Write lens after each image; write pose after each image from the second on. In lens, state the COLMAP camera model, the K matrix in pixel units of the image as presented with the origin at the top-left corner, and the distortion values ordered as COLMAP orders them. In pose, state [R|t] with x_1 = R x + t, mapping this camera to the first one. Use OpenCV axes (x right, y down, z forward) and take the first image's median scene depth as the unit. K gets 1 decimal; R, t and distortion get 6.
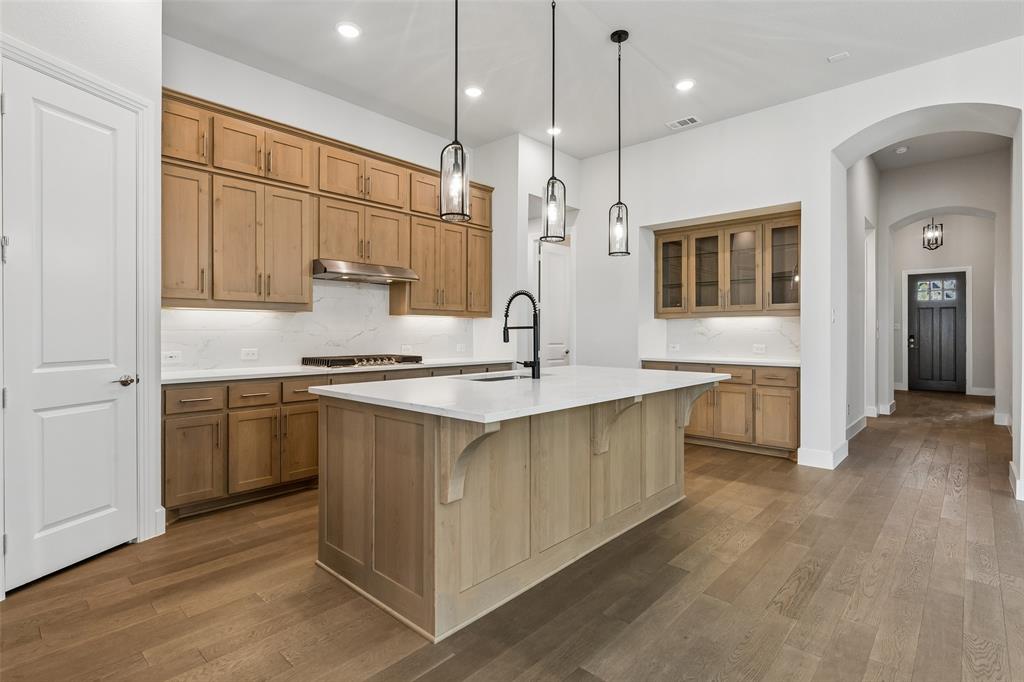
lens RADIAL K [[496.2, 0, 511.1], [0, 496.2, 336.2], [0, 0, 1]] dist [-0.004904, -0.000349]
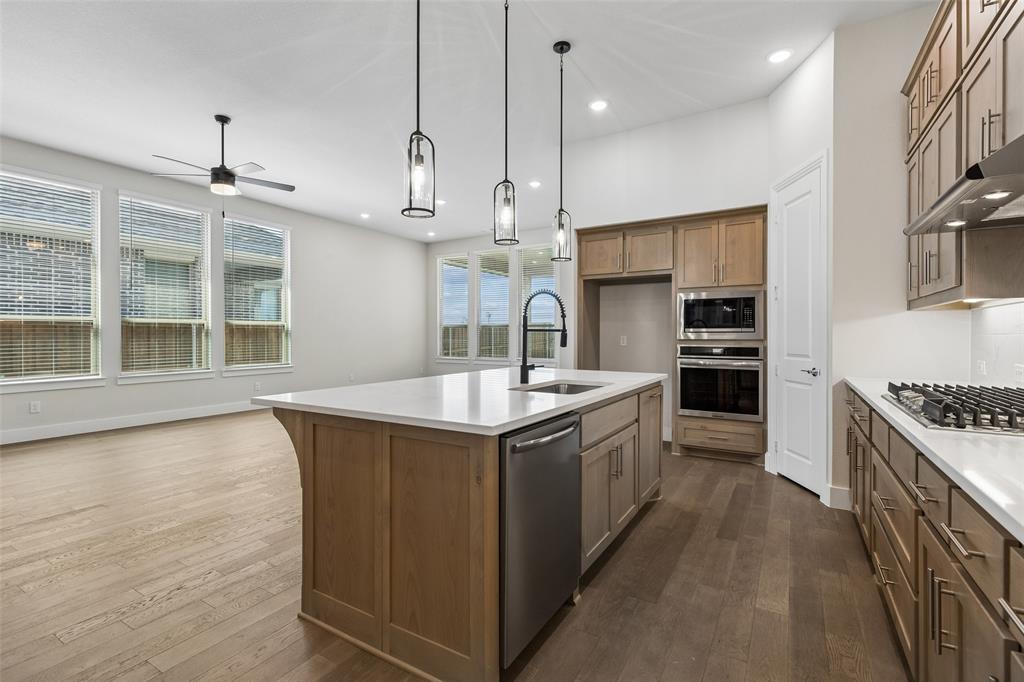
lens RADIAL K [[466.7, 0, 515.5], [0, 466.7, 333.0], [0, 0, 1]] dist [0.003611, 0.000668]
pose [[-0.977970, -0.006235, -0.208652, 0.209030], [-0.006917, 0.999973, 0.002538, -0.010154], [0.208631, 0.003925, -0.977987, 1.548810]]
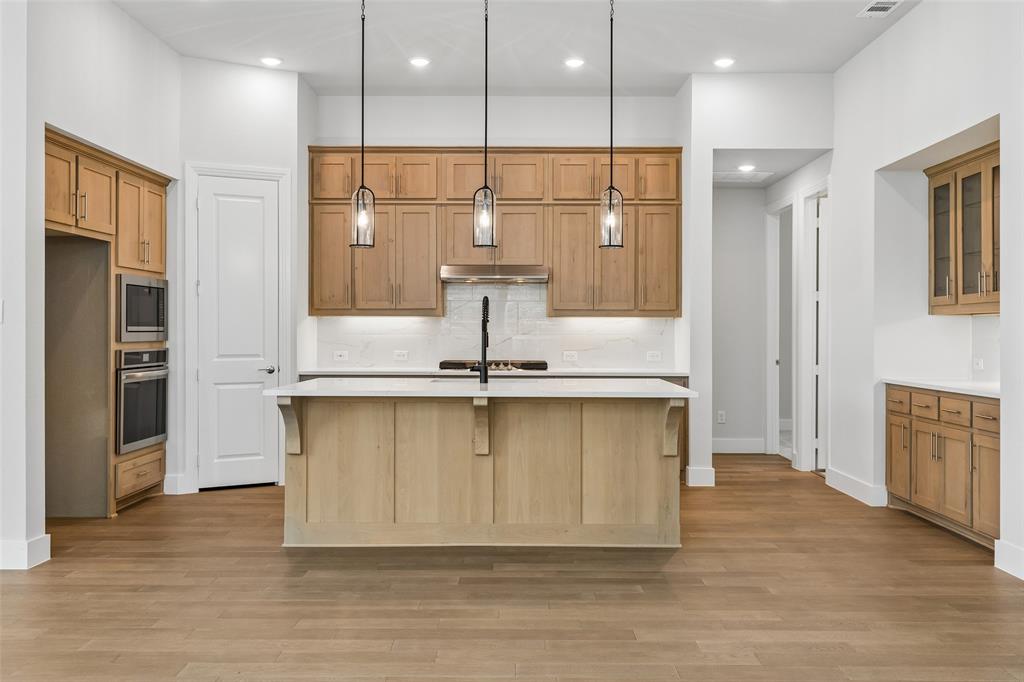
lens RADIAL K [[859.6, 0, 512.0], [0, 859.6, 341.0], [0, 0, 1]] dist [-0.002662, -0.001724]
pose [[0.672208, 0.008259, -0.740316, 1.150174], [-0.007544, 0.999962, 0.004306, -0.007233], [0.740324, 0.002691, 0.672245, -0.119598]]
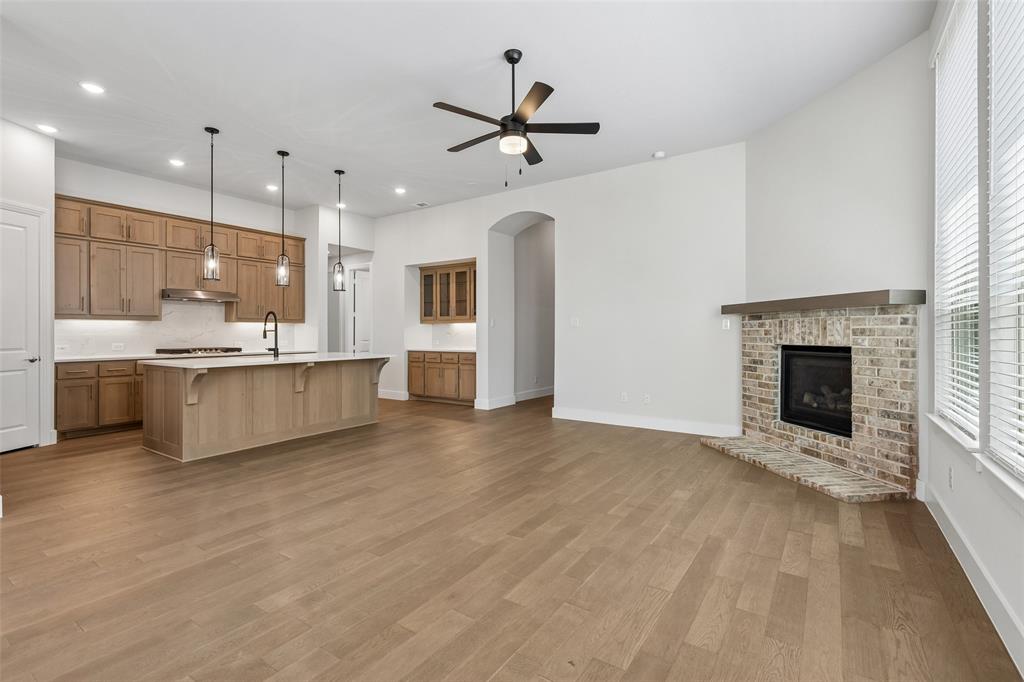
lens RADIAL K [[466.7, 0, 515.5], [0, 466.7, 333.0], [0, 0, 1]] dist [0.003611, 0.000668]
pose [[0.988123, -0.002491, 0.153646, 0.571819], [0.003143, 0.999987, -0.003998, 0.001258], [-0.153634, 0.004433, 0.988118, -0.783491]]
